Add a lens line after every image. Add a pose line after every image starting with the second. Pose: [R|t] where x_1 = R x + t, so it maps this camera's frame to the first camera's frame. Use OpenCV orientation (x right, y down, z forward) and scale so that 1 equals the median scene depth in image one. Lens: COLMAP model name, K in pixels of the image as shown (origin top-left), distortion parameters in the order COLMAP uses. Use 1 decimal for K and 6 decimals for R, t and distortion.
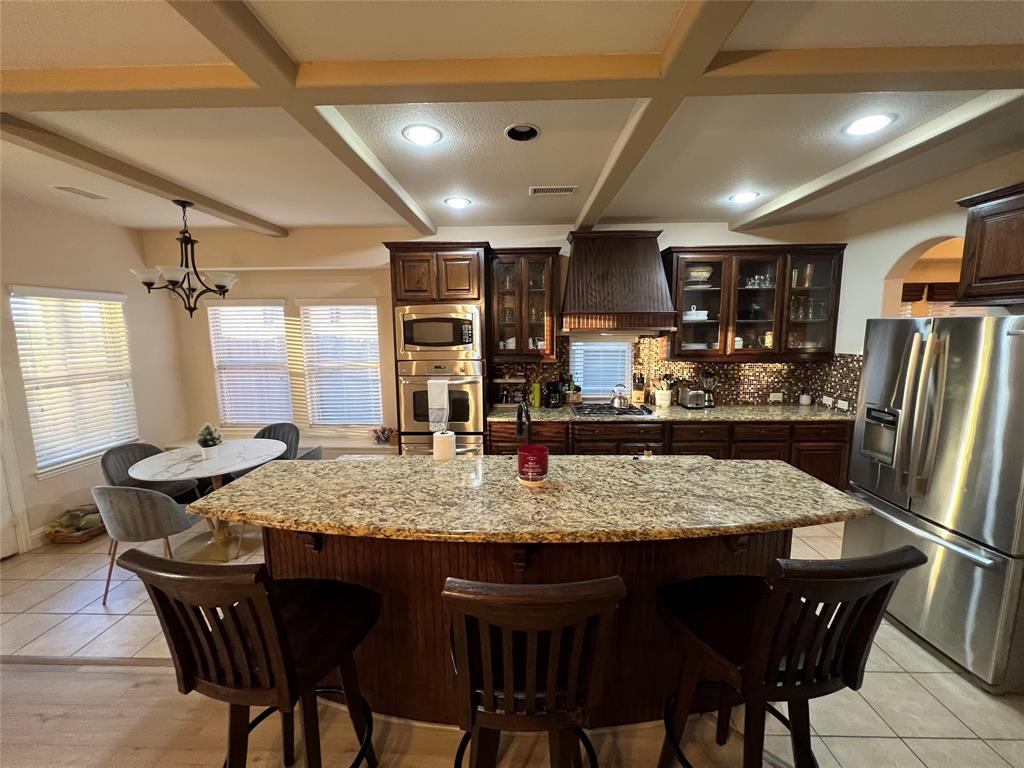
lens RADIAL K [[409.6, 0, 513.6], [0, 409.6, 380.1], [0, 0, 1]] dist [-0.002922, 0.001754]
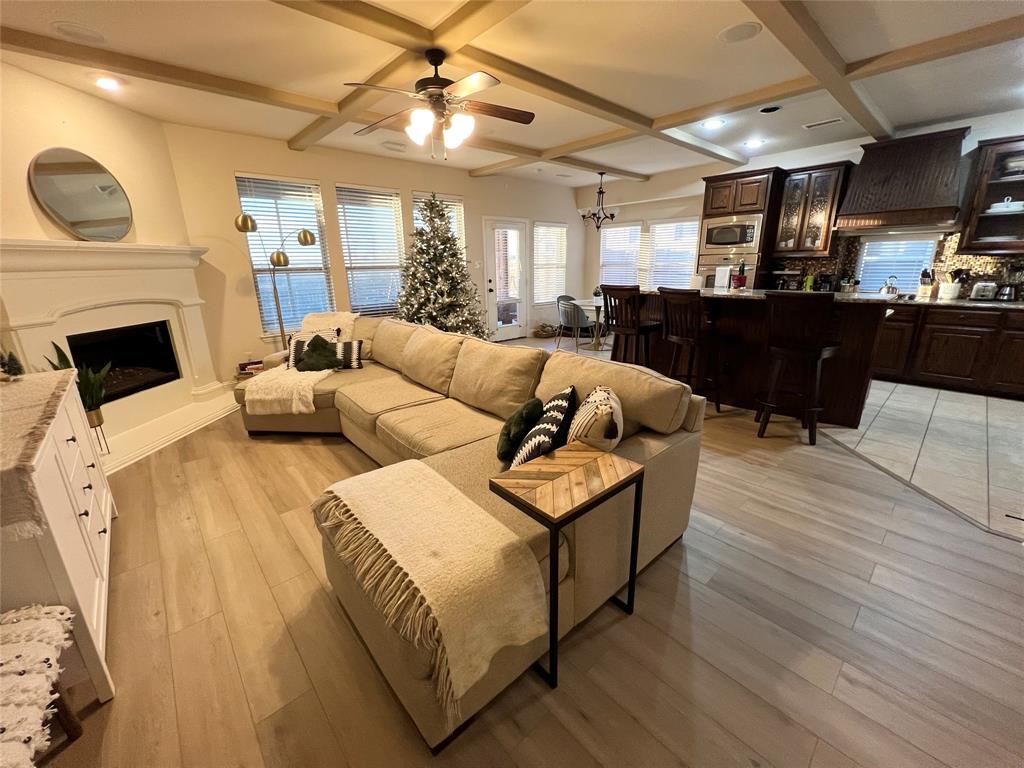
lens RADIAL K [[409.6, 0, 508.5], [0, 409.6, 379.0], [0, 0, 1]] dist [-0.002922, 0.001754]
pose [[0.685318, 0.197842, -0.700855, 0.401144], [-0.082913, 0.977330, 0.194812, 0.168333], [0.723509, -0.075399, 0.686185, -0.645743]]
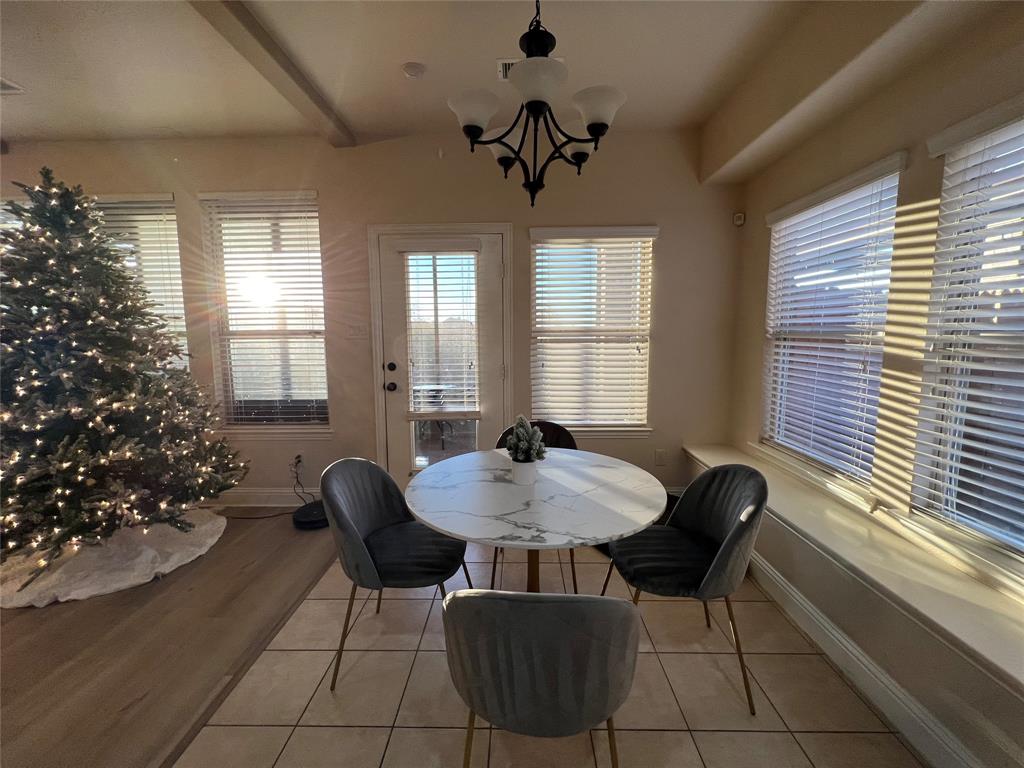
lens RADIAL K [[409.6, 0, 508.0], [0, 409.6, 379.0], [0, 0, 1]] dist [-0.002922, 0.001754]
pose [[0.010305, 0.128587, -0.991645, -0.201778], [-0.120457, 0.984635, 0.126426, -0.000542], [0.992665, 0.118148, 0.025636, 0.780545]]
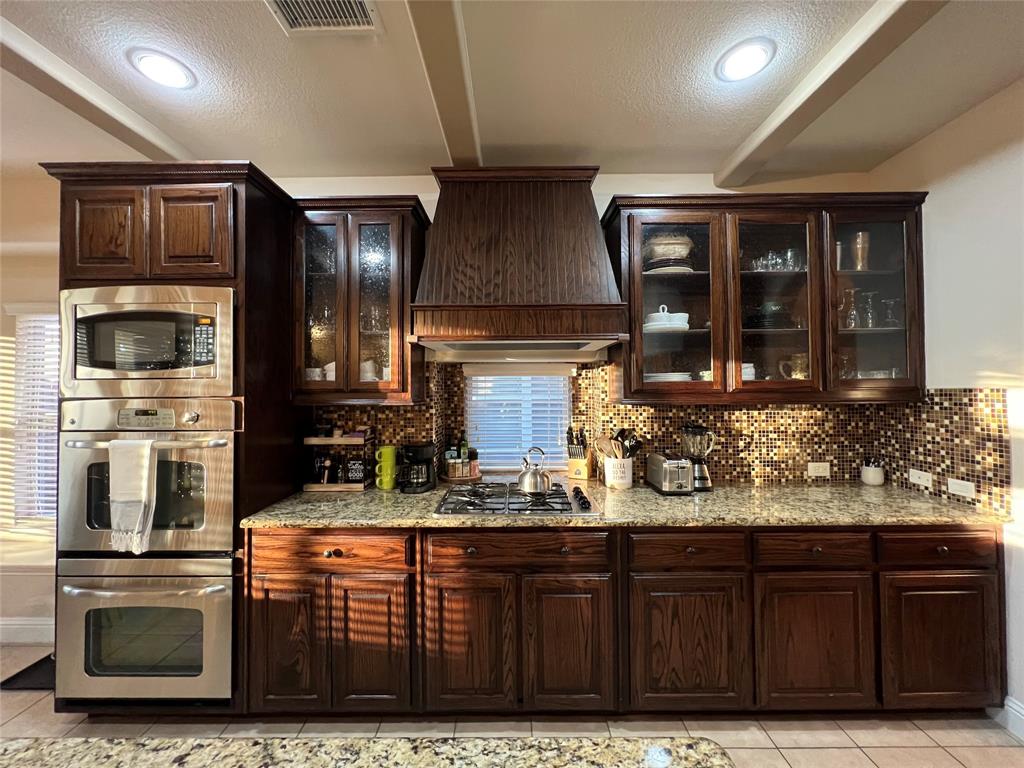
lens RADIAL K [[409.6, 0, 513.1], [0, 409.6, 380.1], [0, 0, 1]] dist [-0.002922, 0.001754]
pose [[0.999681, 0.003034, 0.025089, 0.226714], [0.000609, 0.989584, -0.143955, 0.000082], [-0.025264, 0.143924, 0.989266, 0.477115]]
